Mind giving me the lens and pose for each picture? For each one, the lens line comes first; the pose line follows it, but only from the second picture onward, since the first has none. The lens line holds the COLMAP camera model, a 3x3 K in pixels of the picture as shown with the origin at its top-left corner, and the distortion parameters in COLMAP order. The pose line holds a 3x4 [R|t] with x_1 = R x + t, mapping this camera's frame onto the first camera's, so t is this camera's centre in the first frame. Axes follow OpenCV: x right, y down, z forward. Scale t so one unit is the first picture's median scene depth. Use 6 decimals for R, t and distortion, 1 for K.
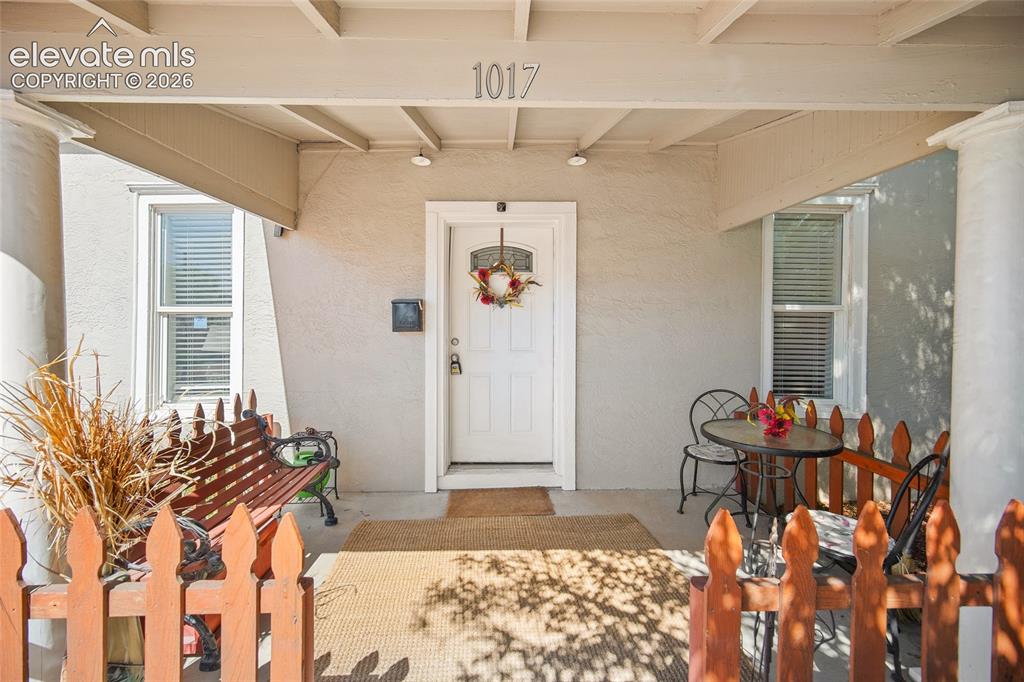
lens RADIAL K [[422.6, 0, 512.1], [0, 422.6, 338.4], [0, 0, 1]] dist [-0.002245, -0.000646]
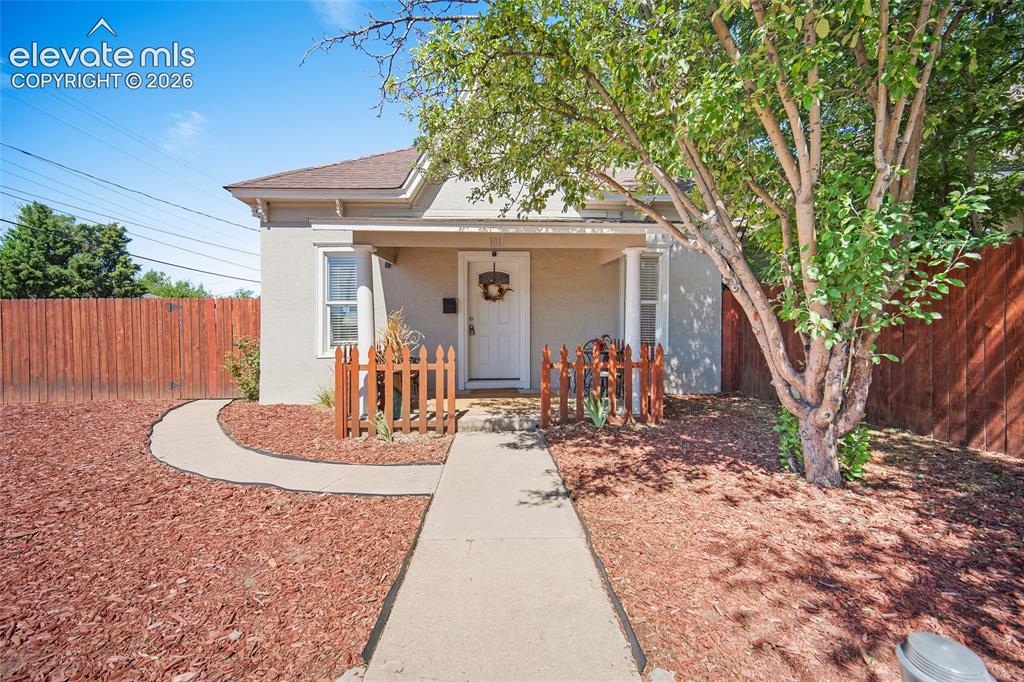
lens RADIAL K [[422.6, 0, 513.5], [0, 422.6, 342.8], [0, 0, 1]] dist [-0.002245, -0.000646]
pose [[0.999337, -0.004025, 0.036194, -0.007223], [0.003145, 0.999698, 0.024356, 0.076347], [-0.036282, -0.024226, 0.999048, -1.062436]]
